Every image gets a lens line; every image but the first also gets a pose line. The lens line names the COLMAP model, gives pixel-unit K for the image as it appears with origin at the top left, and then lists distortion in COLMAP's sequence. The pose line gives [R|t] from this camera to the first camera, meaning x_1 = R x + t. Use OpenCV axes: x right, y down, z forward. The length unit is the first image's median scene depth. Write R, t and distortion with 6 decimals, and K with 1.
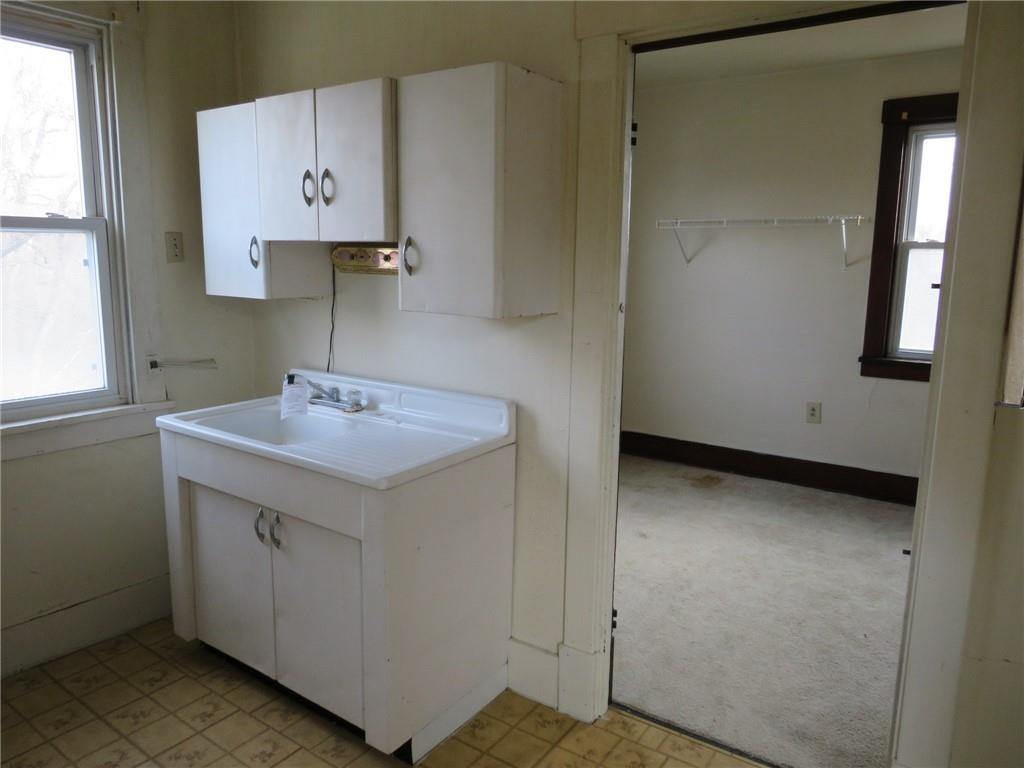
lens RADIAL K [[715.8, 0, 509.3], [0, 715.8, 381.6], [0, 0, 1]] dist [-0.025669, -0.006348]
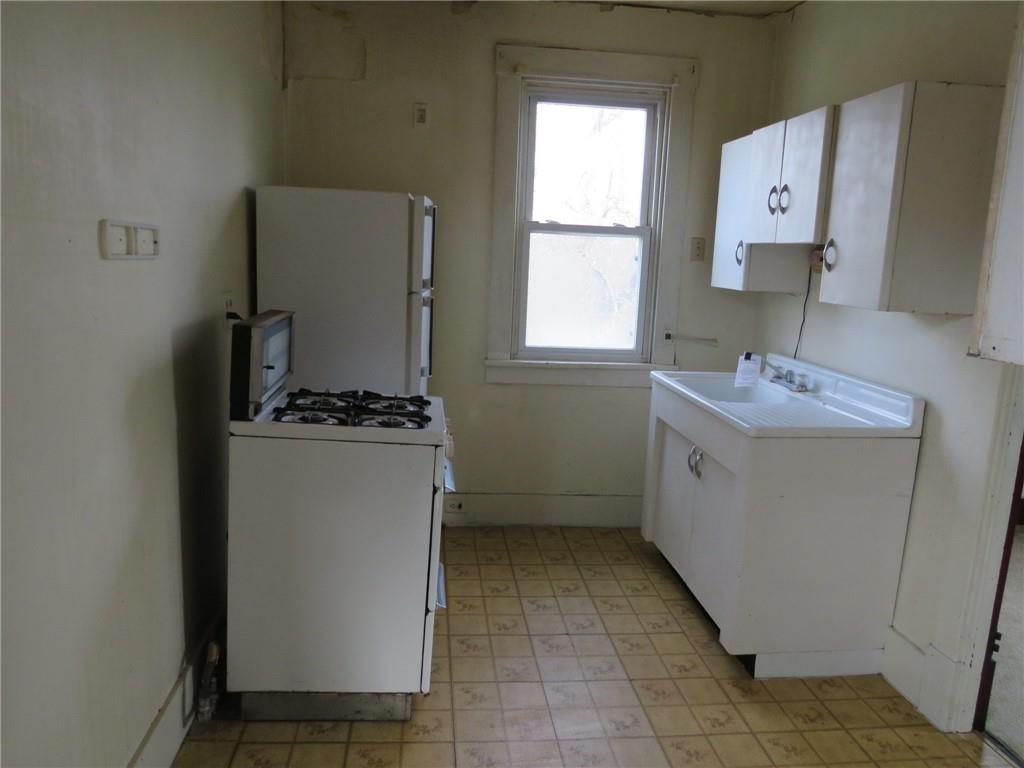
lens RADIAL K [[715.8, 0, 508.8], [0, 715.8, 377.4], [0, 0, 1]] dist [-0.025669, -0.006348]
pose [[0.658368, 0.137587, -0.740014, 0.347299], [-0.157014, 0.986627, 0.043748, 0.045464], [0.736137, 0.087390, 0.671167, -0.127479]]
